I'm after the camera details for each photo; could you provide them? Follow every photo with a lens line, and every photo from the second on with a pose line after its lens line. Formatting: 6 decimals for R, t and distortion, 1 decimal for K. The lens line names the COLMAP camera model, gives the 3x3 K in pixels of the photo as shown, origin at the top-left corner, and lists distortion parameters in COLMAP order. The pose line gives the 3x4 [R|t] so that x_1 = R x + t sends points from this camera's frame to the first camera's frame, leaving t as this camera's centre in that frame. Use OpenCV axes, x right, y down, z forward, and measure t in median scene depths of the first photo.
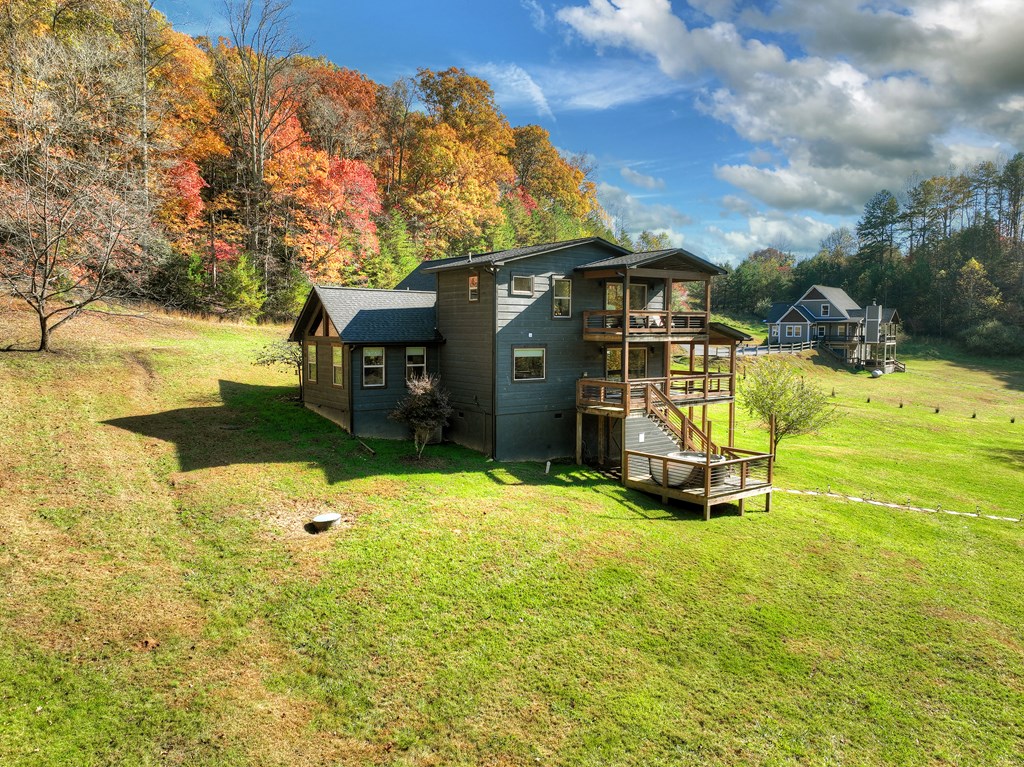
lens RADIAL K [[712.3, 0, 512.0], [0, 712.3, 383.5], [0, 0, 1]] dist [0.004678, 0.003966]
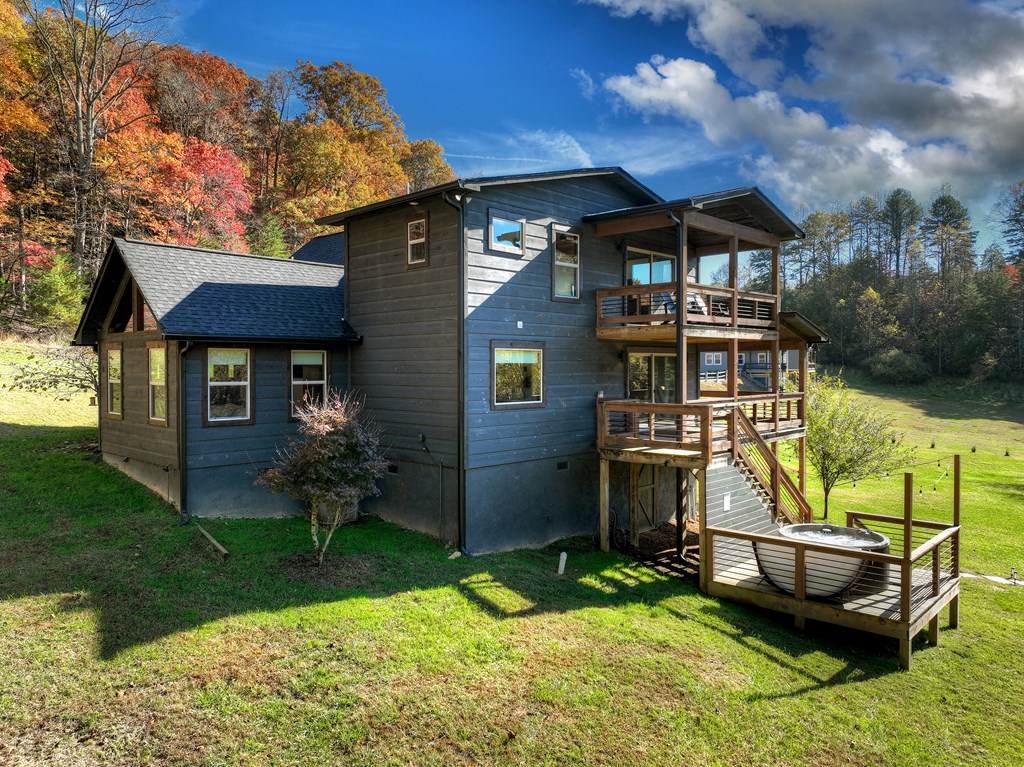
lens RADIAL K [[712.3, 0, 512.0], [0, 712.3, 383.5], [0, 0, 1]] dist [0.004678, 0.003966]
pose [[0.986333, -0.009832, 0.164470, -0.071631], [0.018527, 0.998505, -0.051418, 0.007288], [-0.163718, 0.053762, 0.985041, 0.433881]]
